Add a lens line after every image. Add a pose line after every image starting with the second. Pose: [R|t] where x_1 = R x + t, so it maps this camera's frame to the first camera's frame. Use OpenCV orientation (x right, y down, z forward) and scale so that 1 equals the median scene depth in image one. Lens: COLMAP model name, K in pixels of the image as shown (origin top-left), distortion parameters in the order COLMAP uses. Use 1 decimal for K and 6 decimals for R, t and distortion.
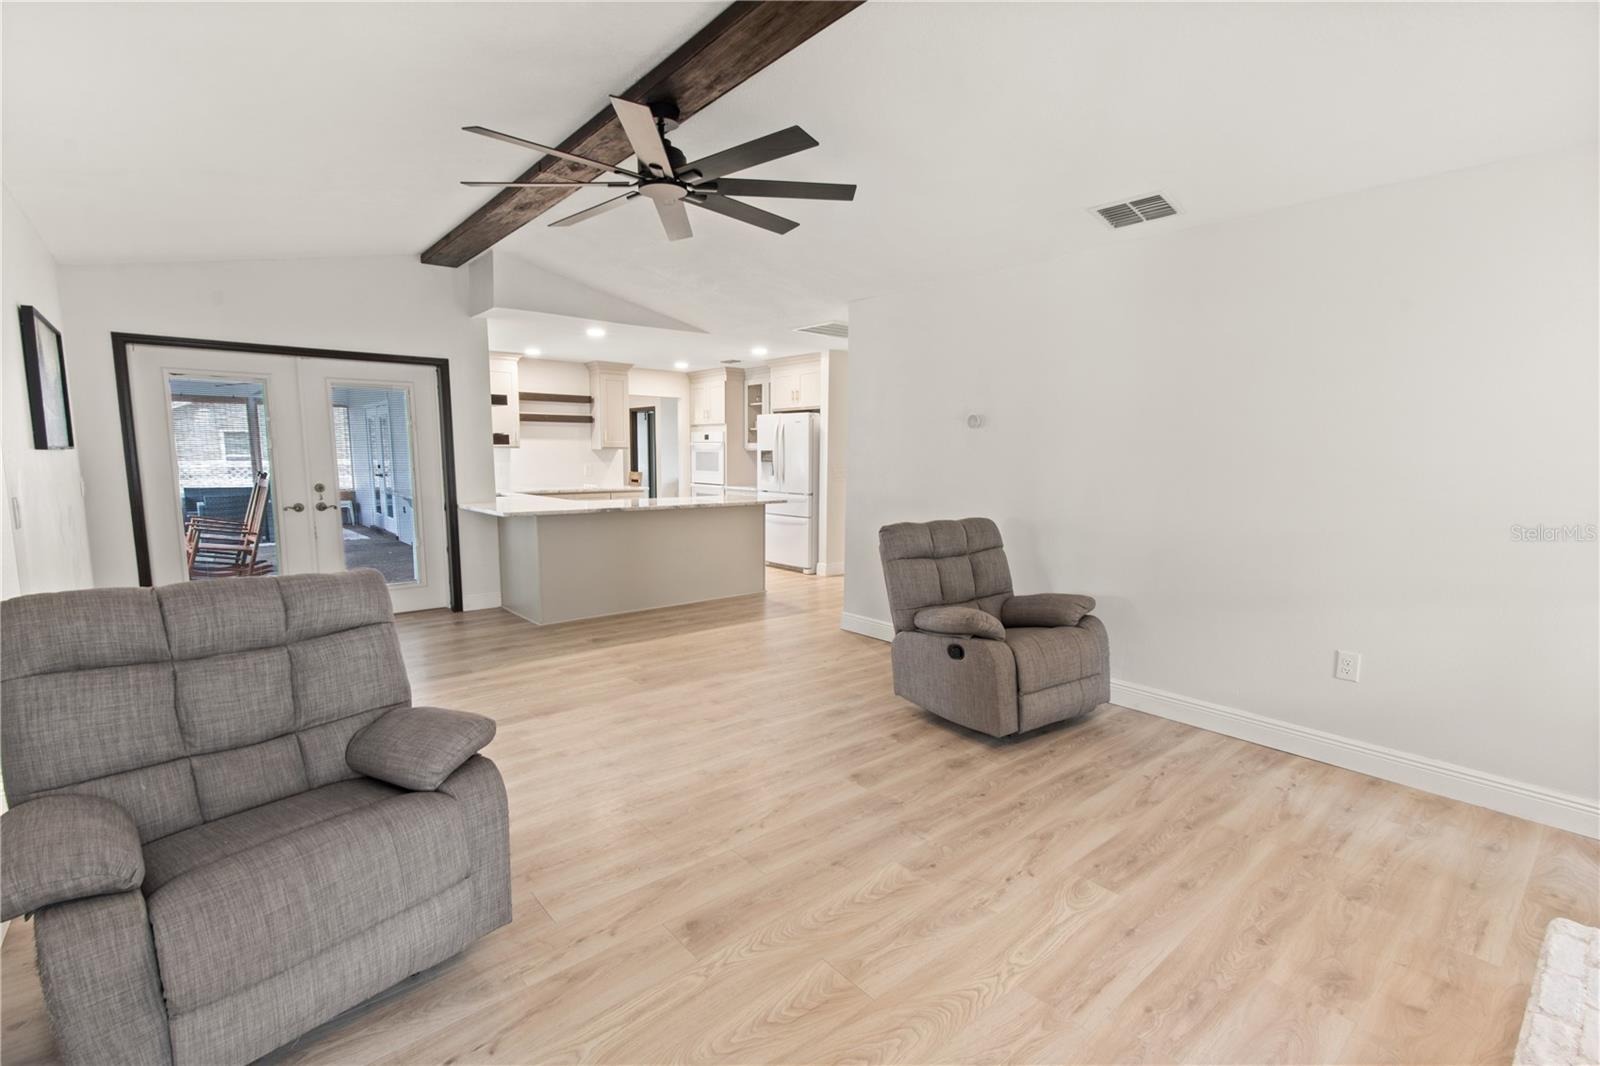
lens RADIAL K [[720.8, 0, 795.9], [0, 720.8, 548.3], [0, 0, 1]] dist [0.002860, -0.000135]
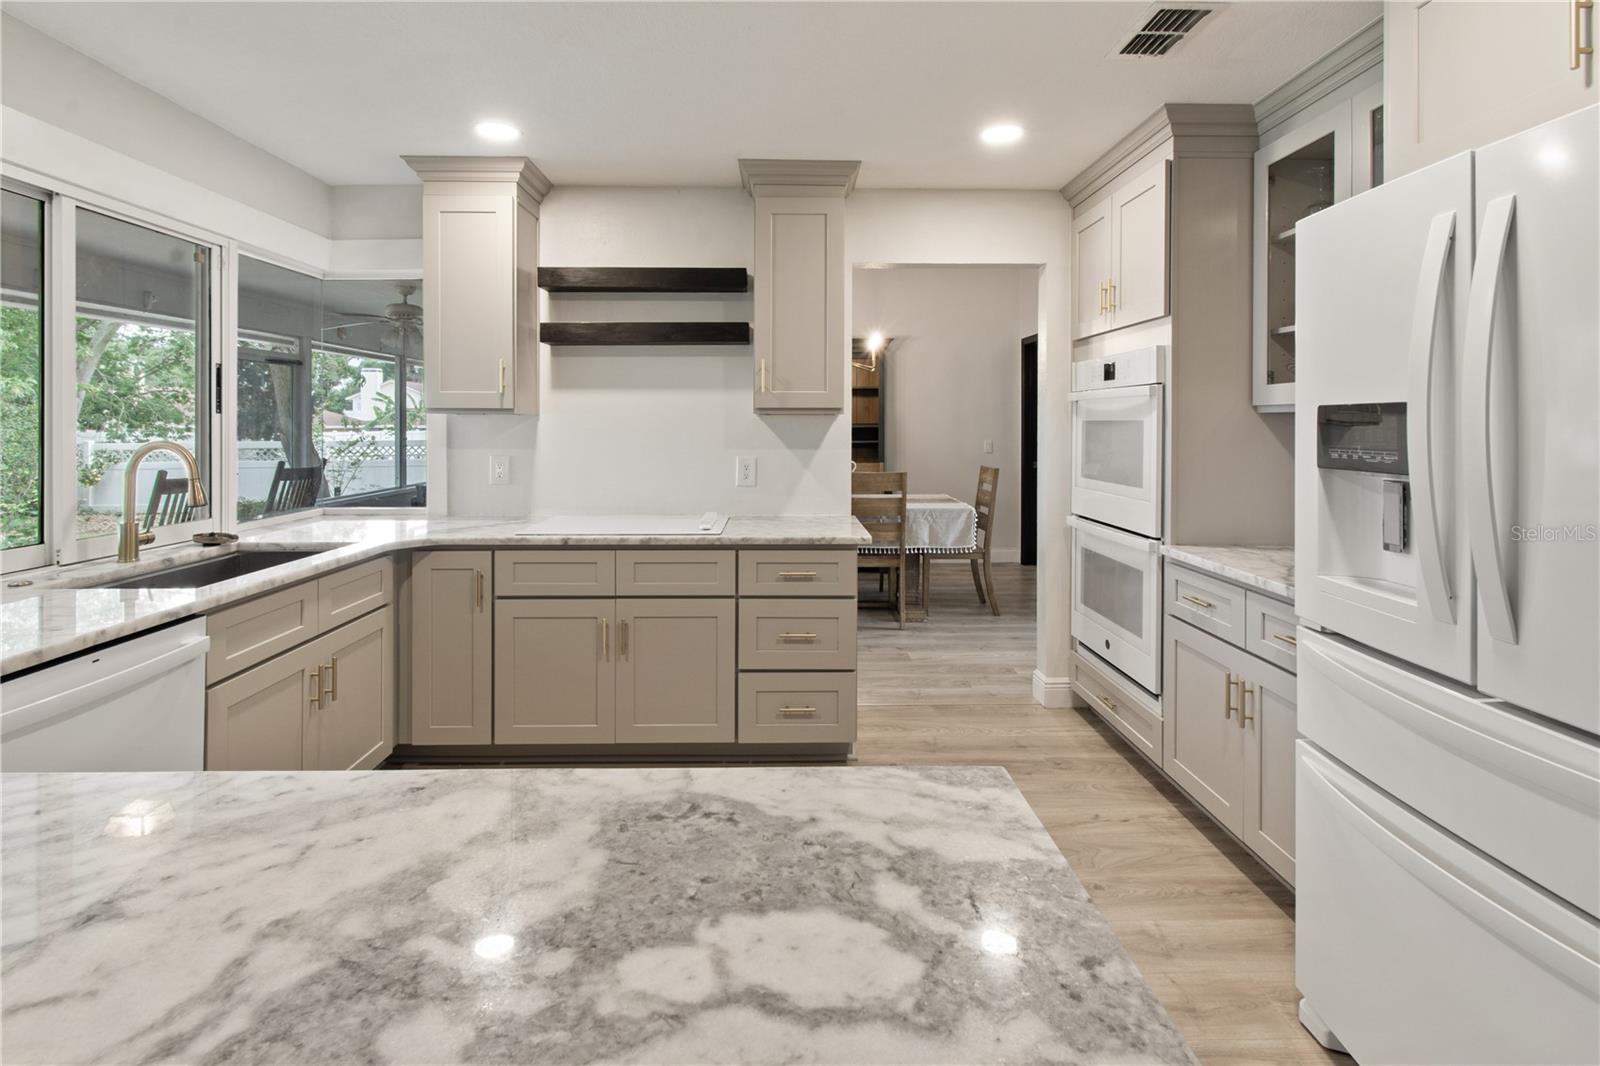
lens RADIAL K [[752.0, 0, 795.6], [0, 752.0, 428.7], [0, 0, 1]] dist [0.002721, 0.000434]
pose [[0.780437, -0.003220, -0.625226, -0.031452], [-0.076288, 0.992025, -0.100336, -0.095590], [0.620562, 0.126003, 0.773967, 0.729521]]
